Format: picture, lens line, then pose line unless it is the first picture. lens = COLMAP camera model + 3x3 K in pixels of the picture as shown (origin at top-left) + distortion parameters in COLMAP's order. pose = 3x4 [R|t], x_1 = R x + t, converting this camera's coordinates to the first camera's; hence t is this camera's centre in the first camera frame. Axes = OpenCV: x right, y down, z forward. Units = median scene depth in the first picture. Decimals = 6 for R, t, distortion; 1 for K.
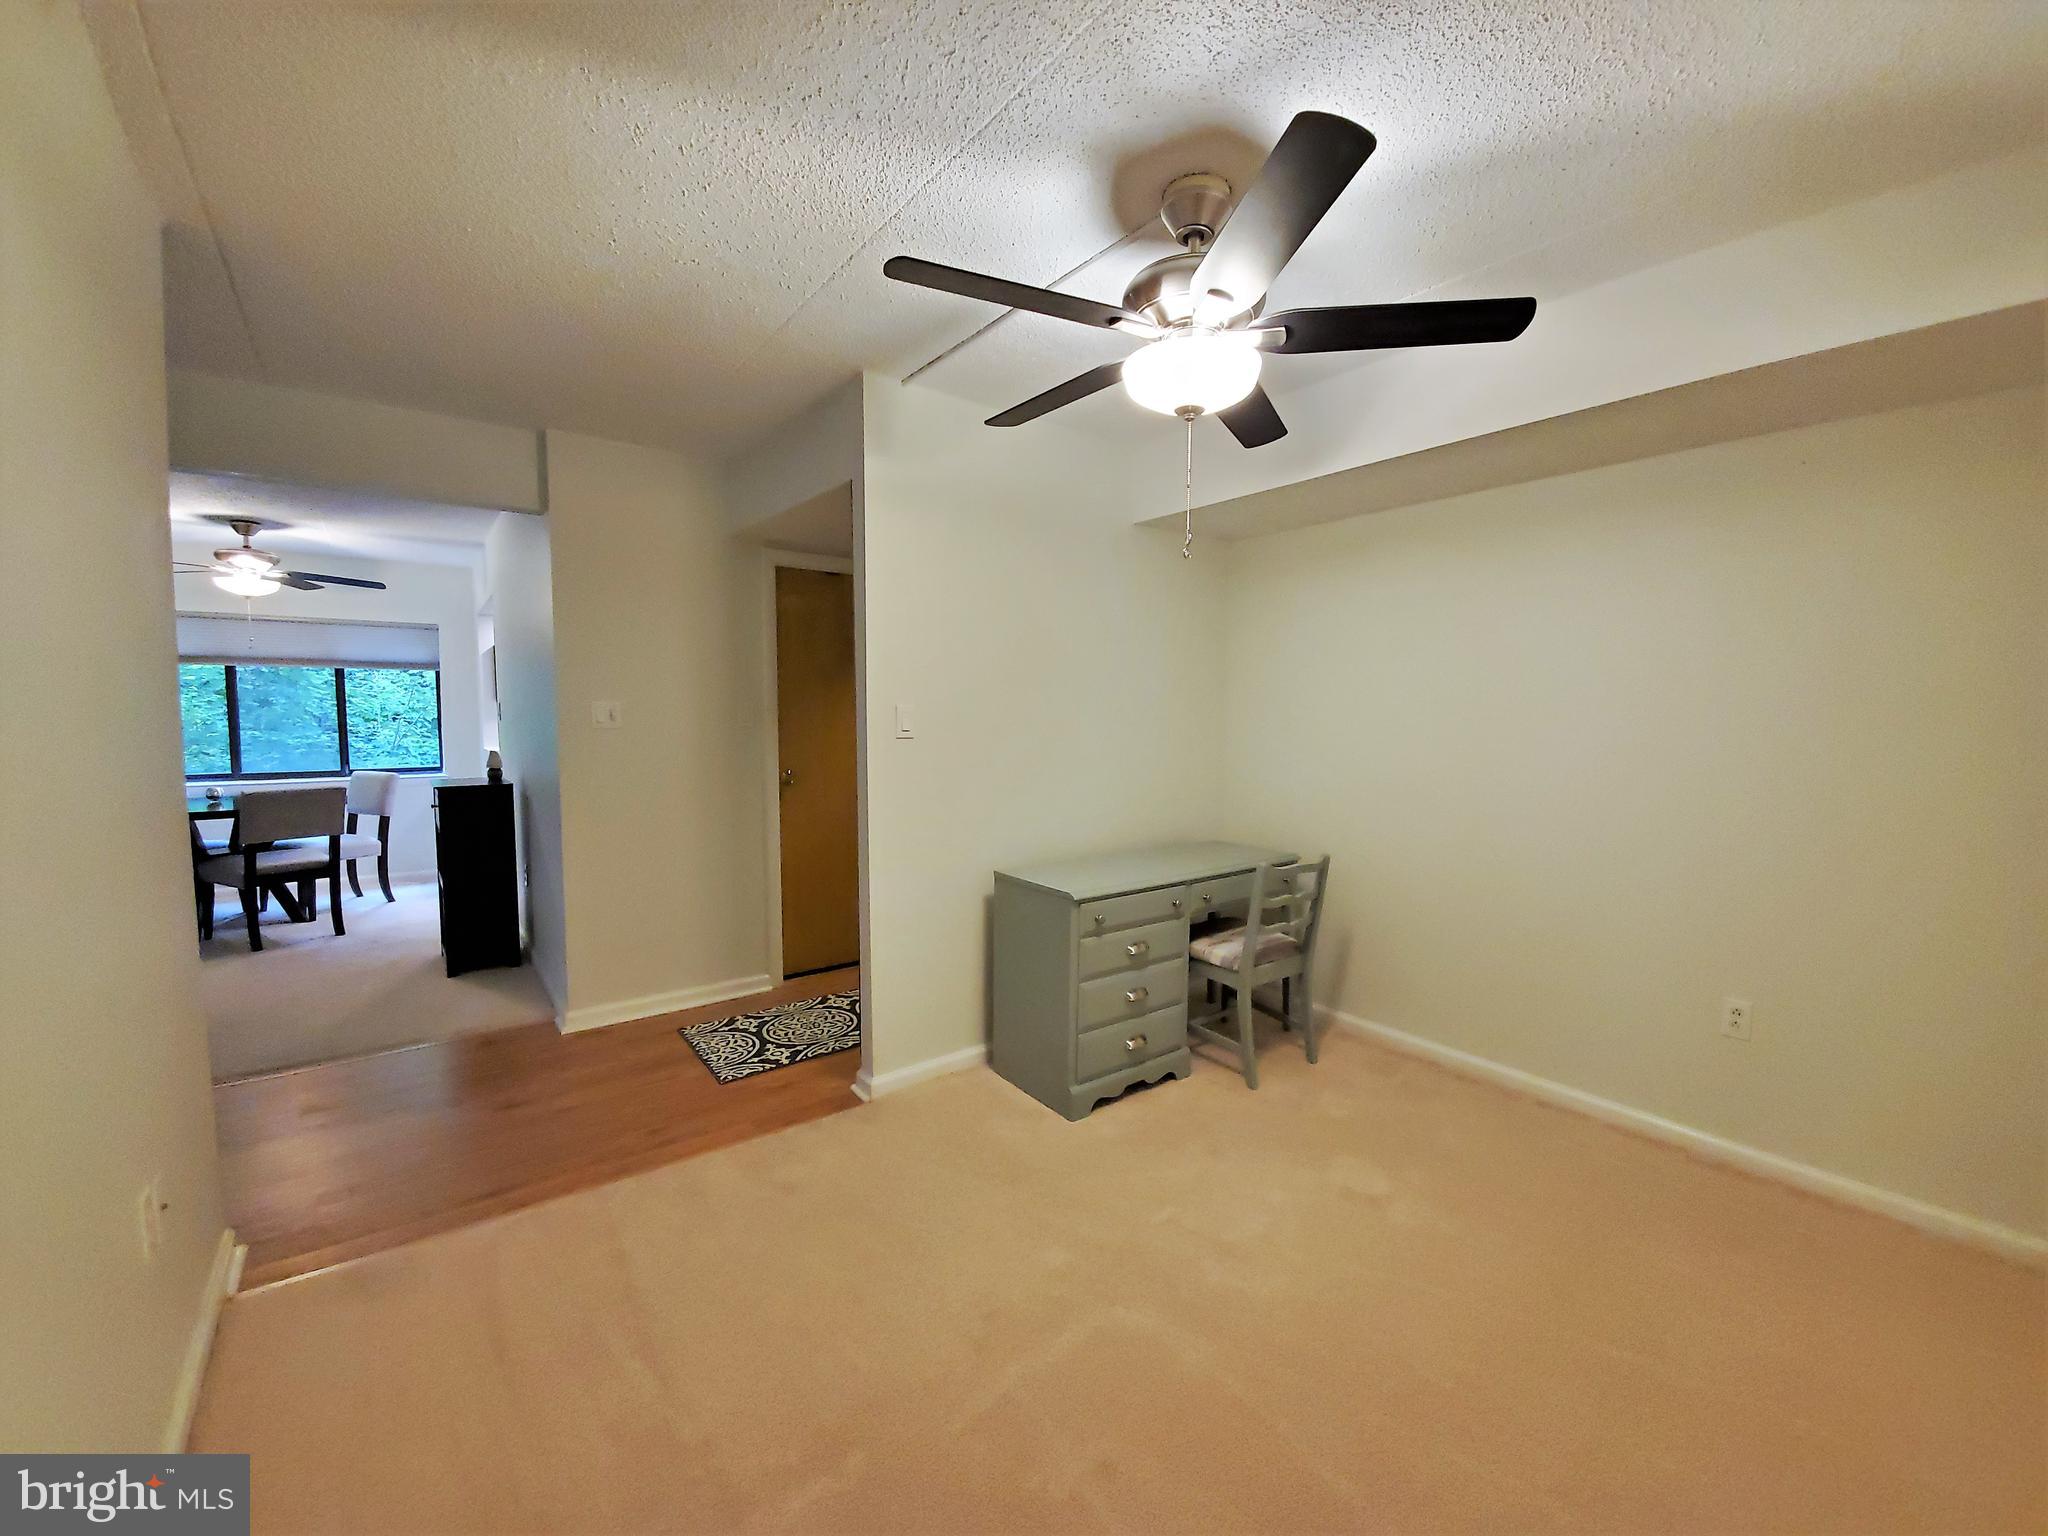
lens RADIAL K [[821.5, 0, 1024.0], [0, 821.5, 768.0], [0, 0, 1]] dist [0.001314, 0.000093]
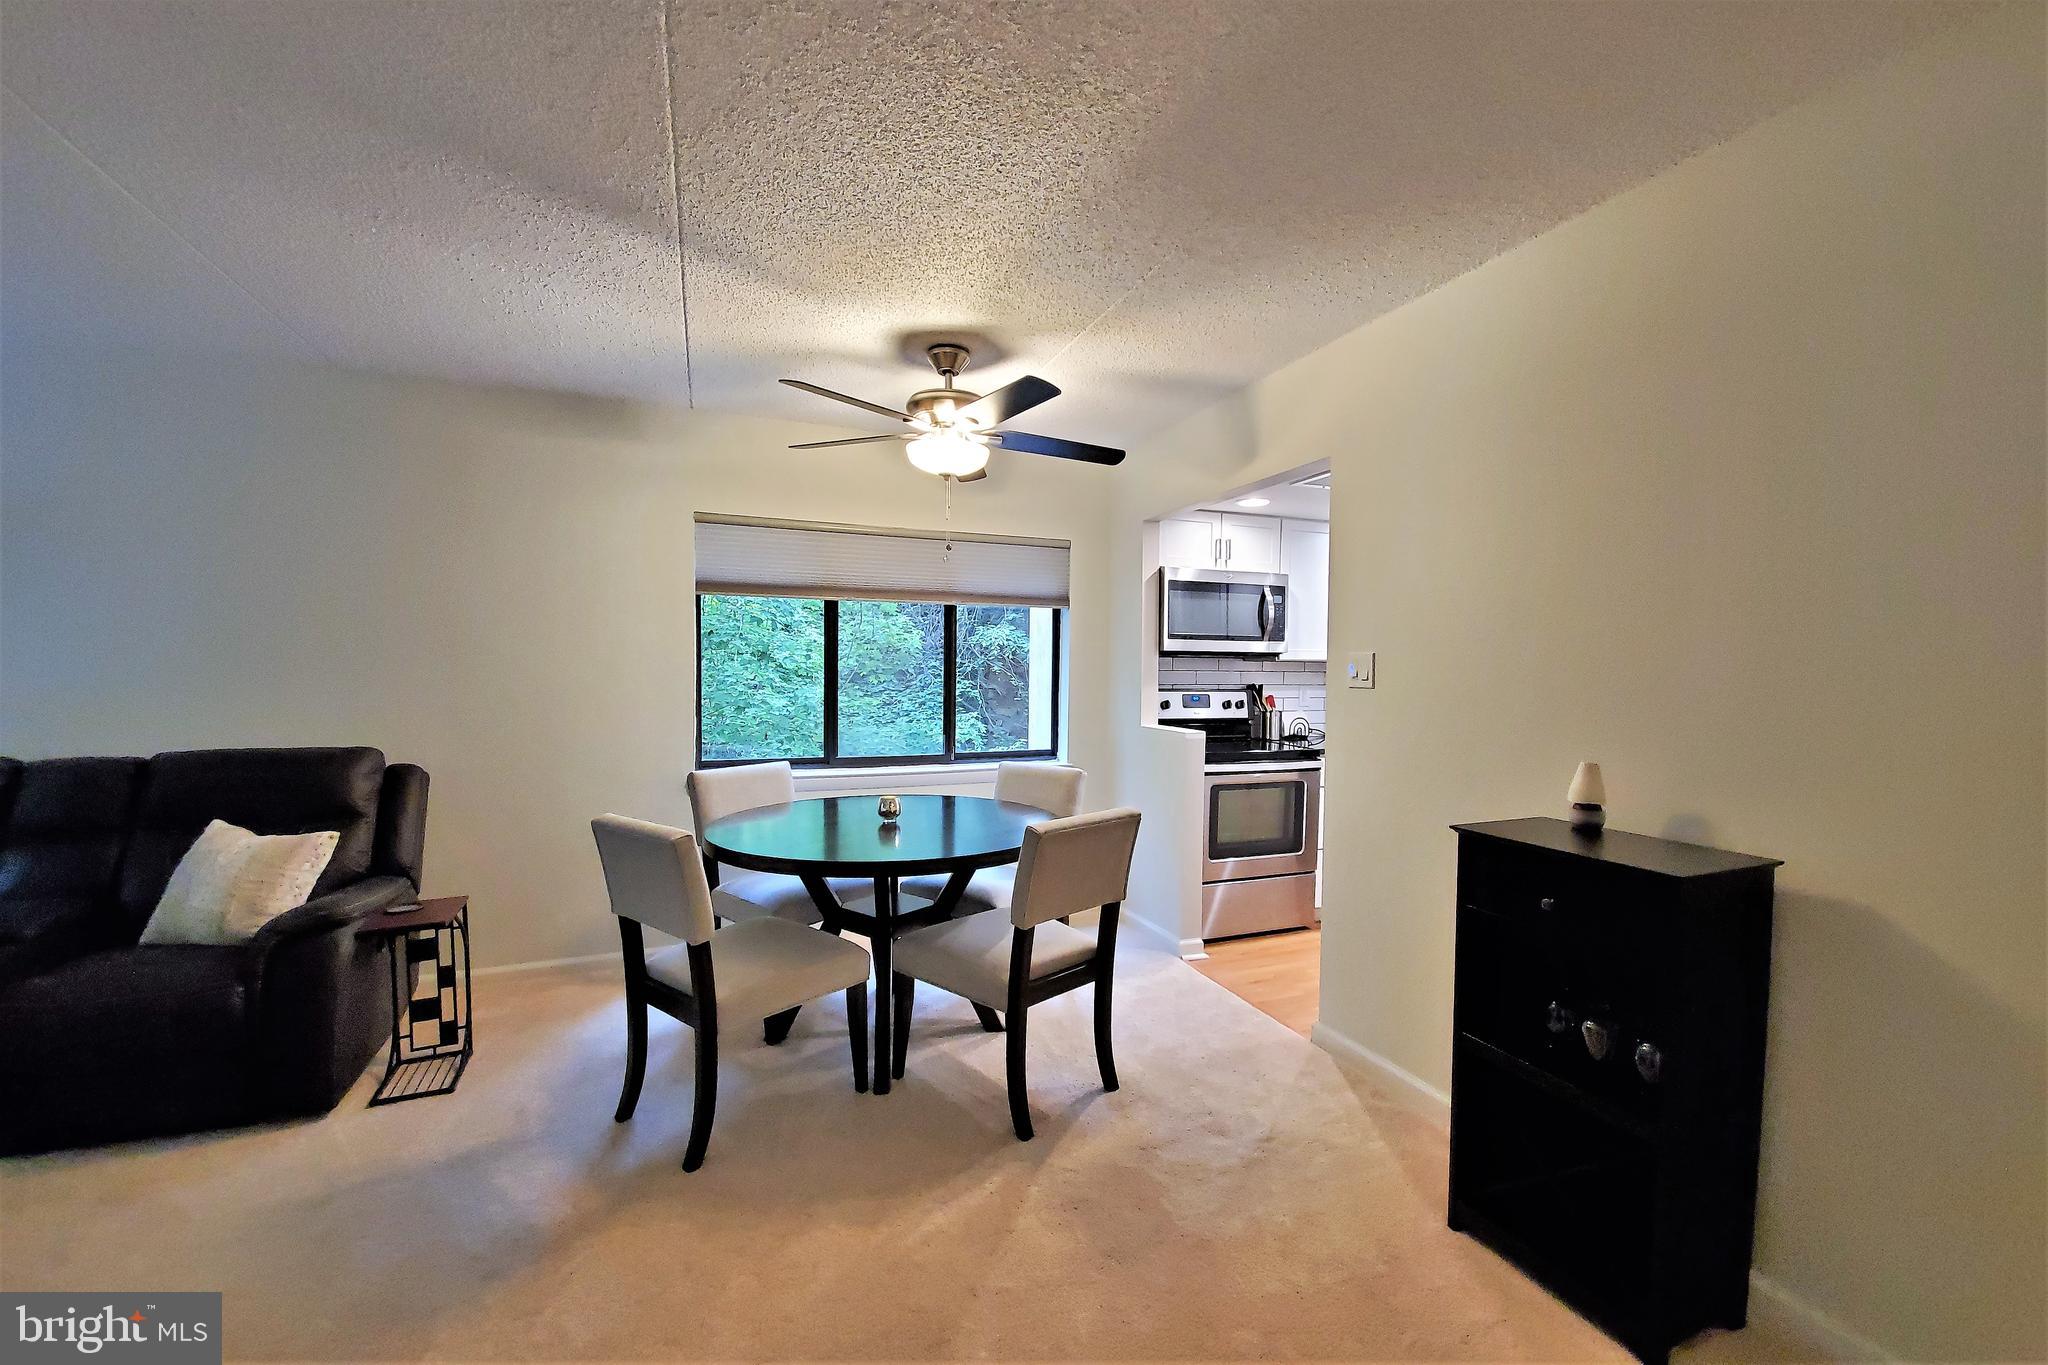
lens RADIAL K [[811.6, 0, 1050.0], [0, 811.6, 685.5], [0, 0, 1]] dist [-0.016829, -0.000092]
pose [[0.967327, 0.014959, -0.253092, -0.713146], [-0.028607, 0.998323, -0.050332, -0.028366], [0.251914, 0.055928, 0.966132, 0.456203]]
